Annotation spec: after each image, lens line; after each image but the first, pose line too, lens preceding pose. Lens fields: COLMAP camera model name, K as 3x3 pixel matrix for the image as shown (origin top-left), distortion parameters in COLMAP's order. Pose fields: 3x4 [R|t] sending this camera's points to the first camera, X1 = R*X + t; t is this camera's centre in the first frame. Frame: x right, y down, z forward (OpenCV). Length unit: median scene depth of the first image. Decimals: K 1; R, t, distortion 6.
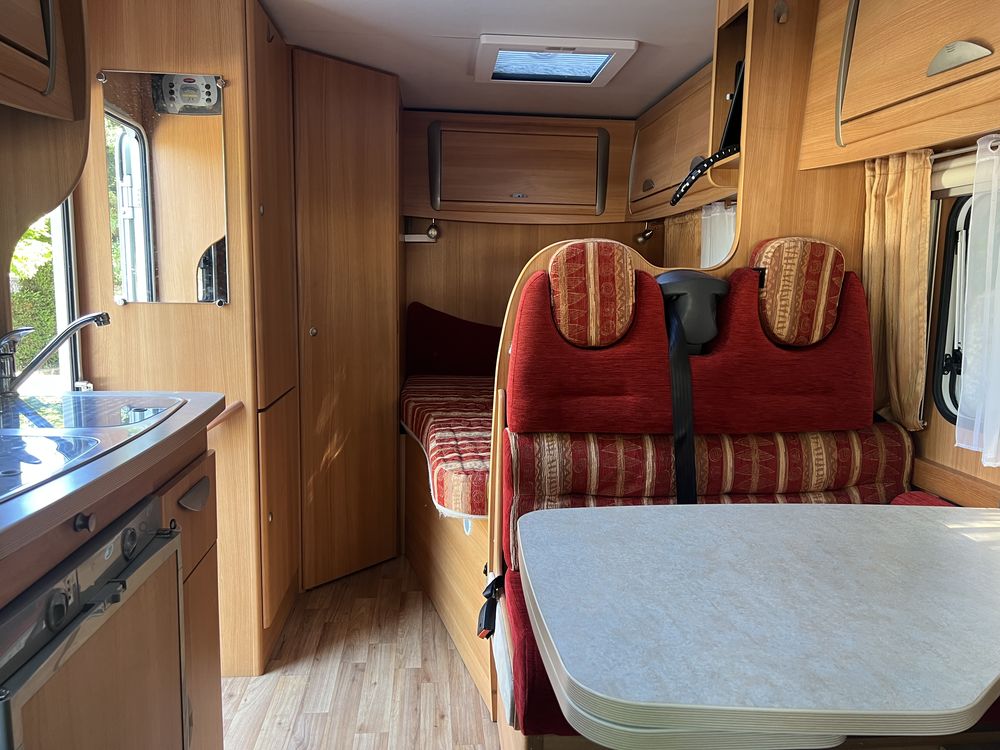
lens RADIAL K [[746.2, 0, 500.0], [0, 746.2, 375.0], [0, 0, 1]] dist [0.053985, -0.065509]
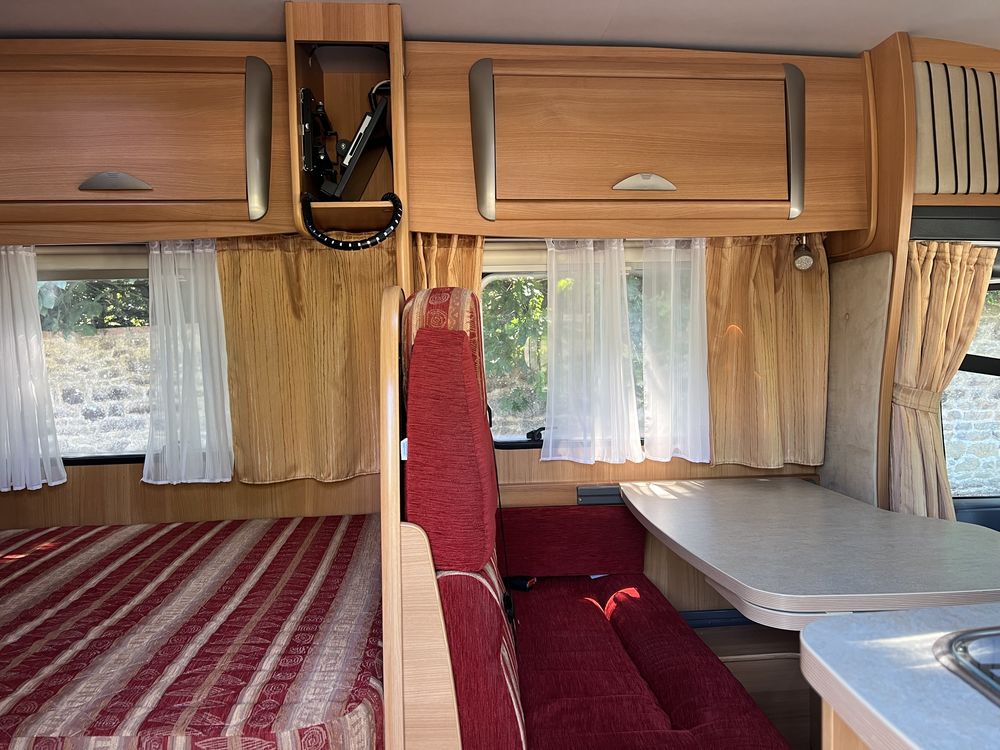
lens RADIAL K [[746.2, 0, 500.0], [0, 746.2, 375.0], [0, 0, 1]] dist [0.053985, -0.065509]
pose [[0.011175, -0.062526, 0.997981, -0.654969], [0.153863, 0.986265, 0.060069, -0.135987], [-0.988029, 0.152881, 0.020642, 0.964456]]
